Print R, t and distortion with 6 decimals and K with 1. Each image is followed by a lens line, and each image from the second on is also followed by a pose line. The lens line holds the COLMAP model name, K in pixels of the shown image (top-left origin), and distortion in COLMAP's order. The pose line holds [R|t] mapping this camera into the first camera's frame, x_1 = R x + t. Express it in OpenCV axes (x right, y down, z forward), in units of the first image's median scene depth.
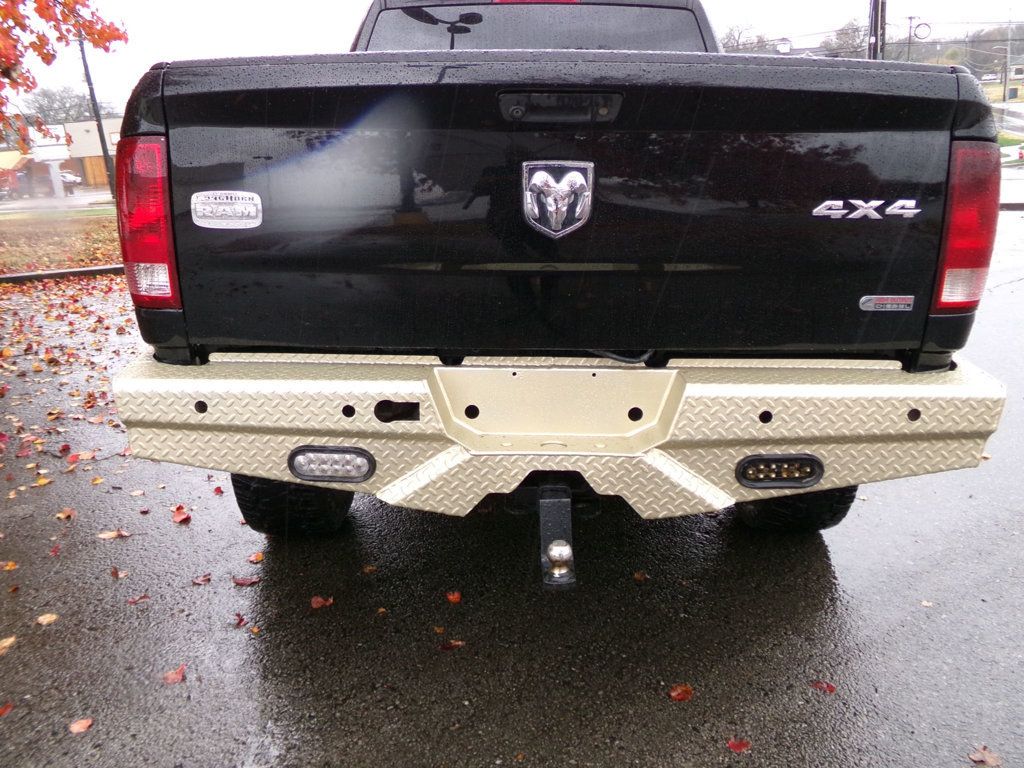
lens RADIAL K [[852.0, 0, 511.9], [0, 852.0, 380.0], [0, 0, 1]] dist [0.000991, -0.009641]
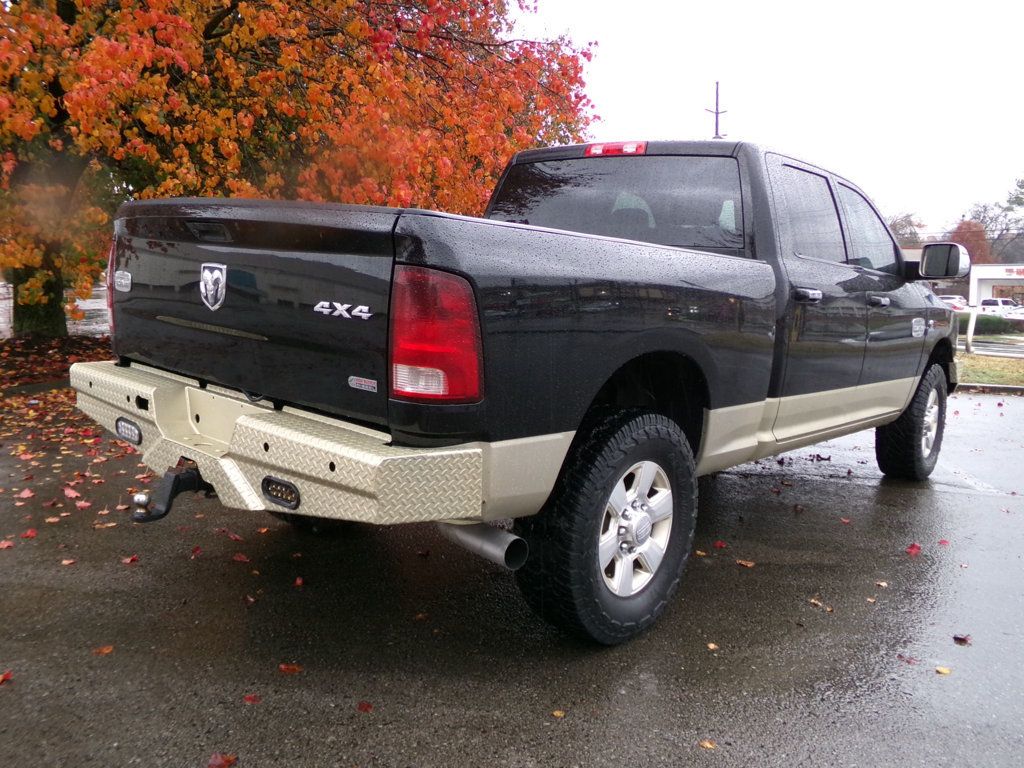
lens RADIAL K [[852.0, 0, 512.8], [0, 852.0, 387.6], [0, 0, 1]] dist [0.000991, -0.009641]
pose [[0.759083, 0.142229, -0.635267, 1.475823], [-0.235700, 0.969681, -0.064538, -0.056467], [0.606827, 0.198722, 0.769591, 0.144217]]
